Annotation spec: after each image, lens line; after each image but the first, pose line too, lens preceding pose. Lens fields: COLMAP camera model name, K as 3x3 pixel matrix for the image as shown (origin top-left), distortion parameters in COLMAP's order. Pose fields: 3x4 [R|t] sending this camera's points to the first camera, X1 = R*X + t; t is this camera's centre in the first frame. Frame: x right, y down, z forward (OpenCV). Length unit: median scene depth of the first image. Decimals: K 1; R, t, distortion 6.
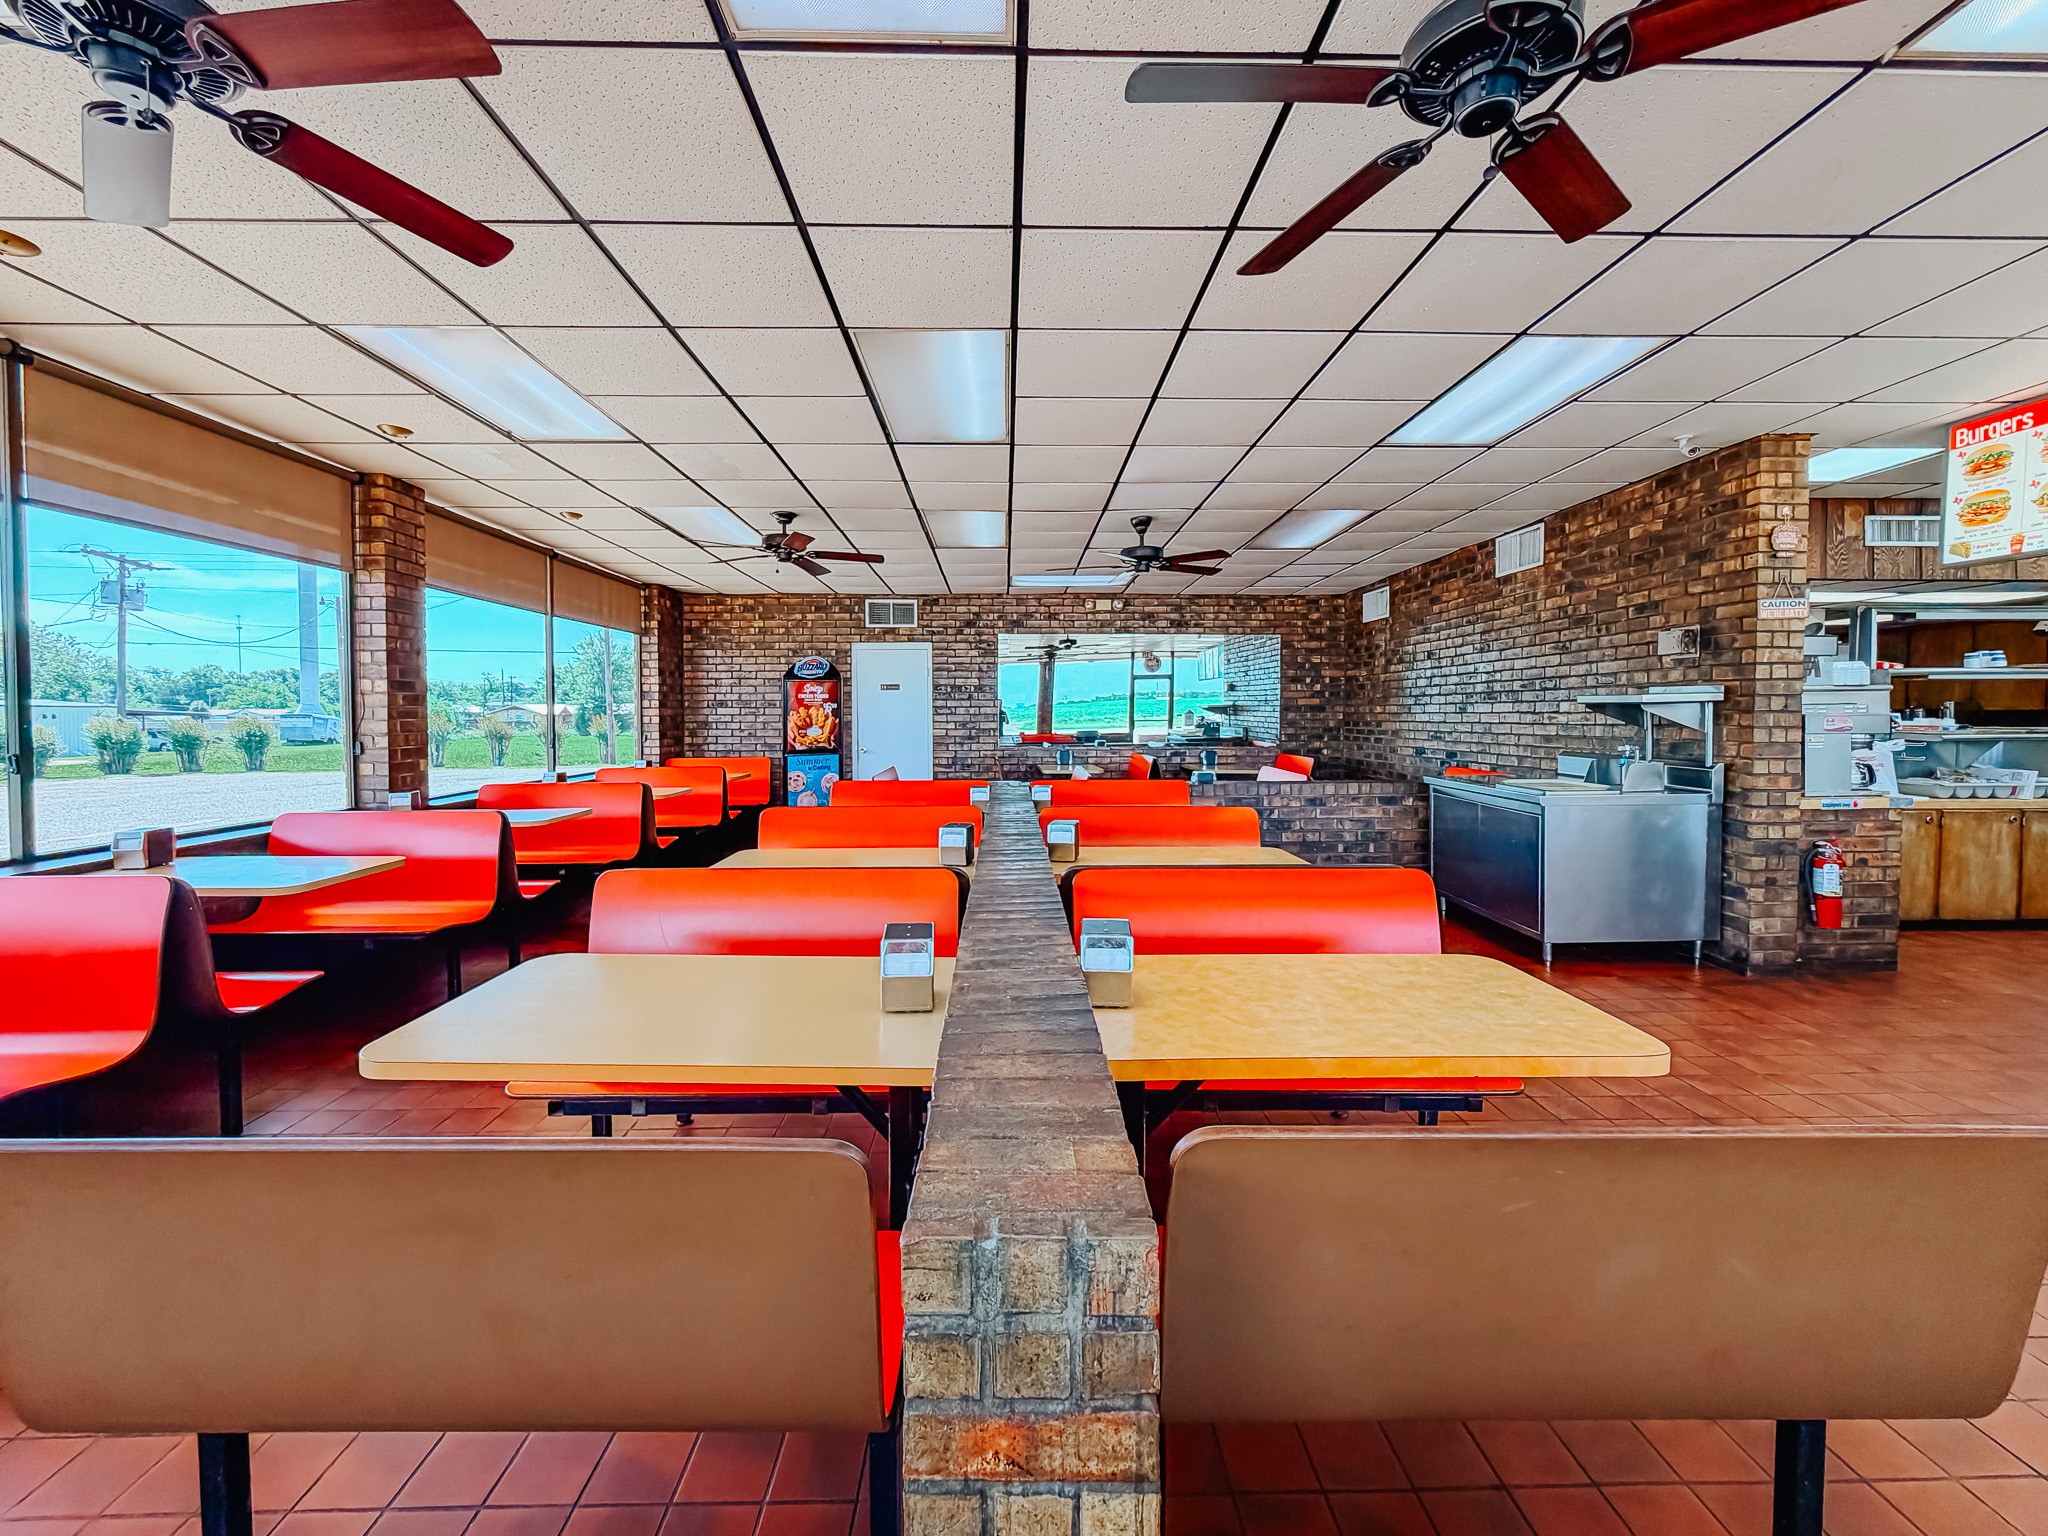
lens RADIAL K [[843.0, 0, 1022.1], [0, 843.0, 750.3], [0, 0, 1]] dist [0.001650, -0.000968]
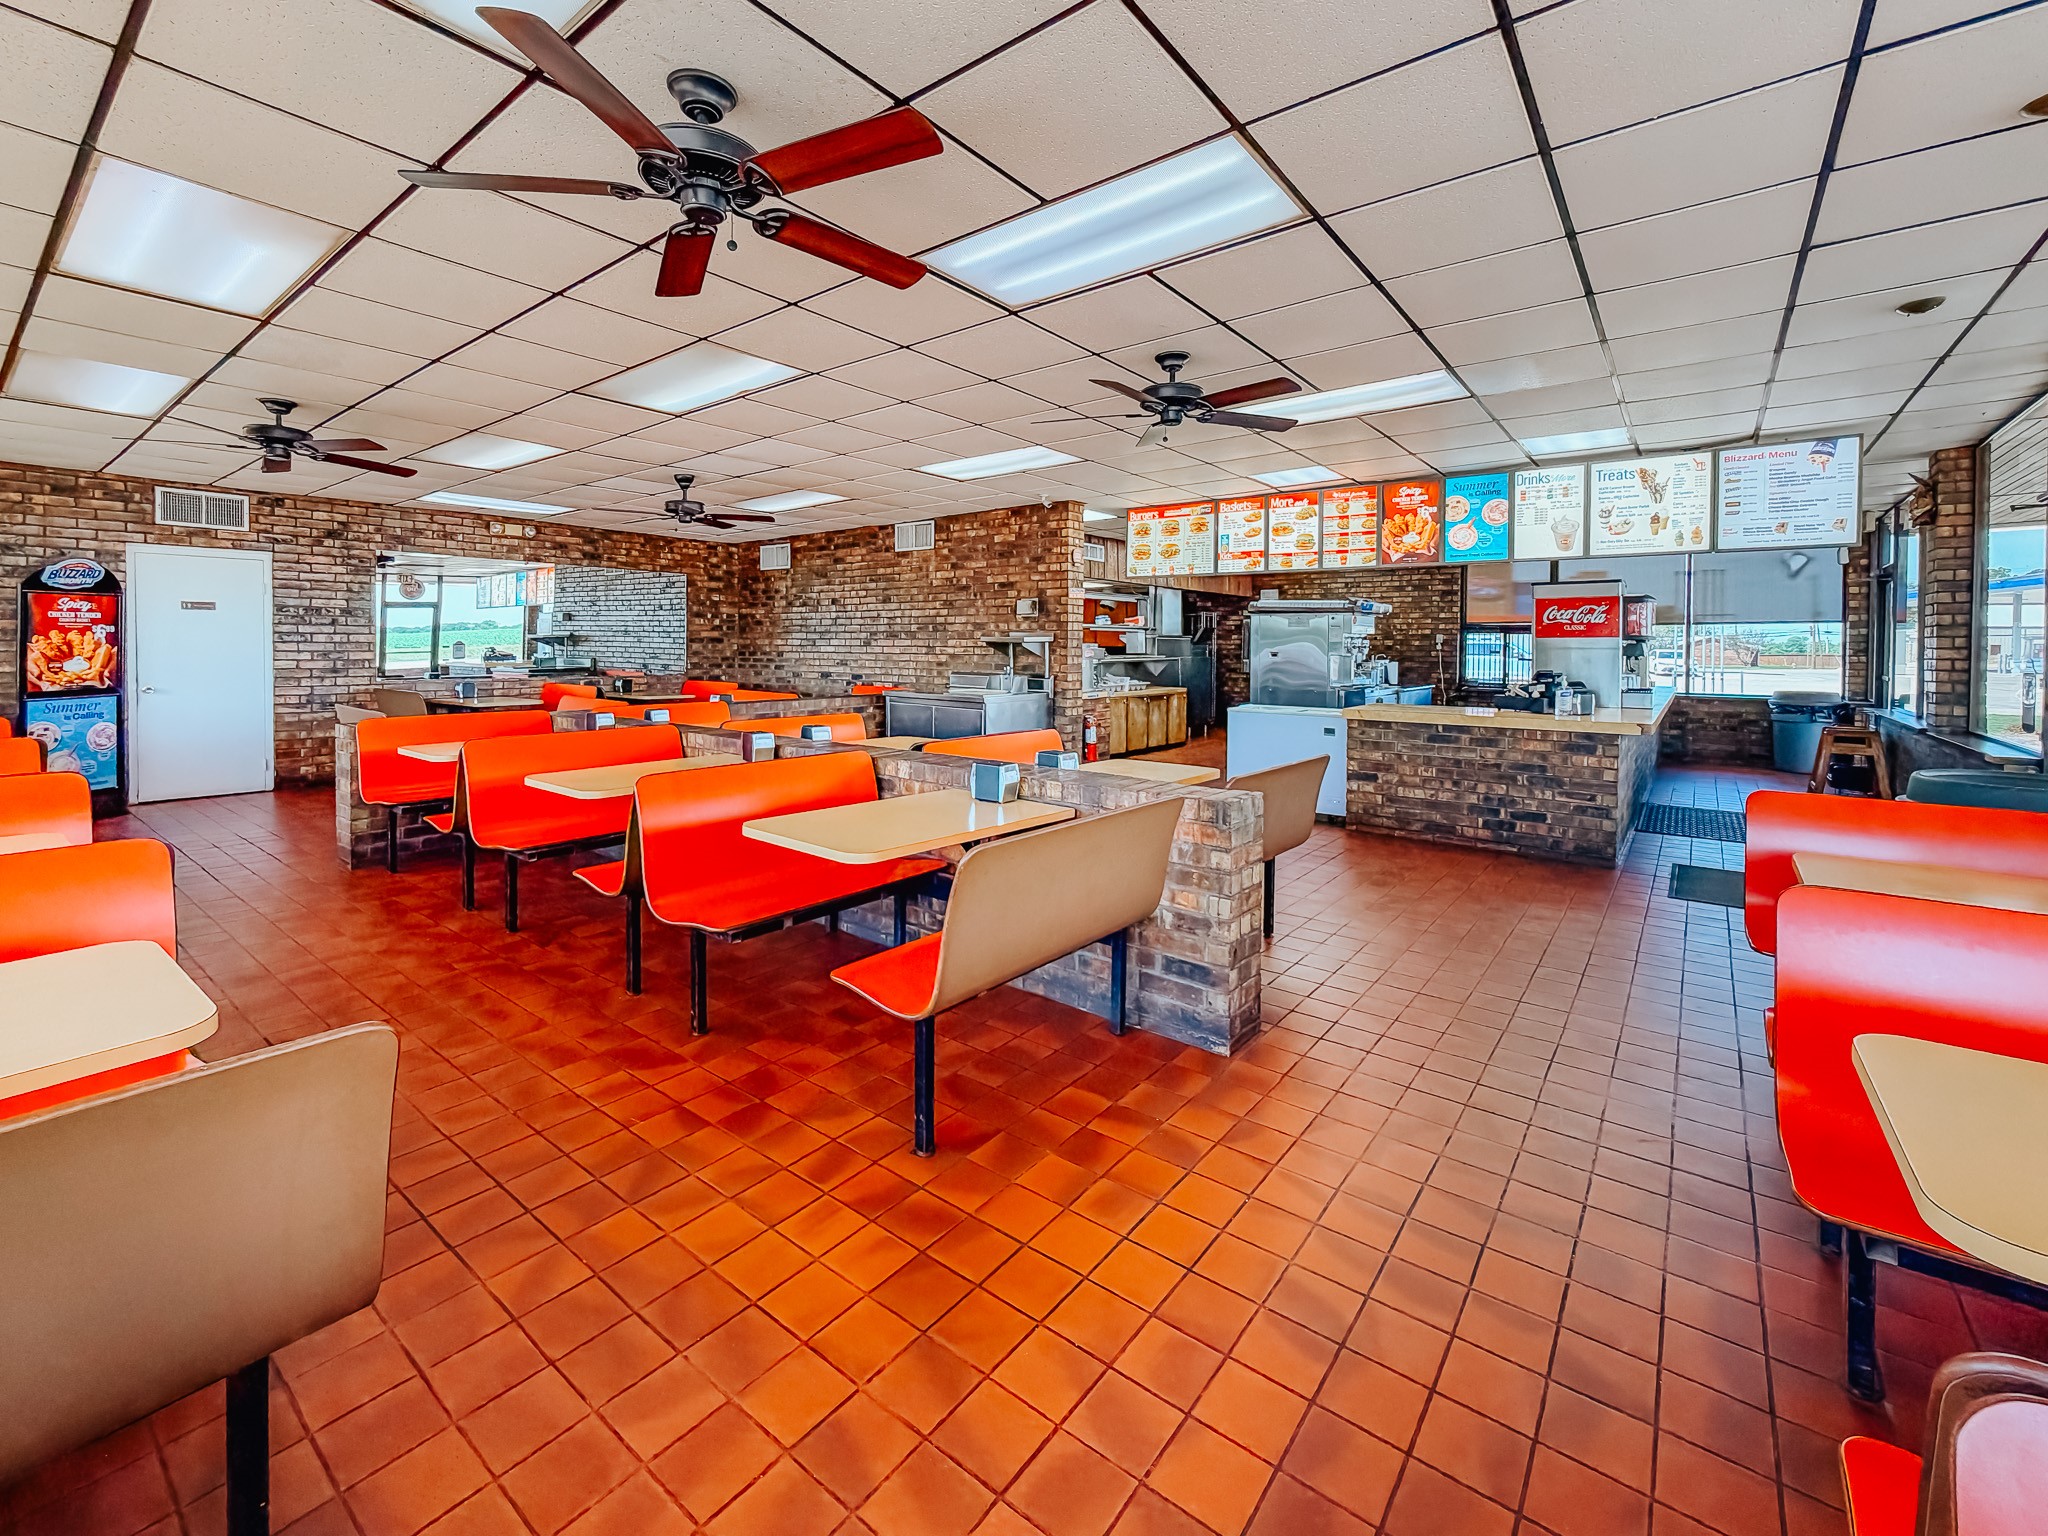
lens RADIAL K [[843.0, 0, 993.2], [0, 843.0, 682.9], [0, 0, 1]] dist [0.001650, -0.000968]
pose [[0.661521, -0.026062, 0.749473, -0.408119], [0.023428, 0.999626, 0.014083, 0.001426], [-0.749560, 0.008242, 0.661885, -0.069242]]
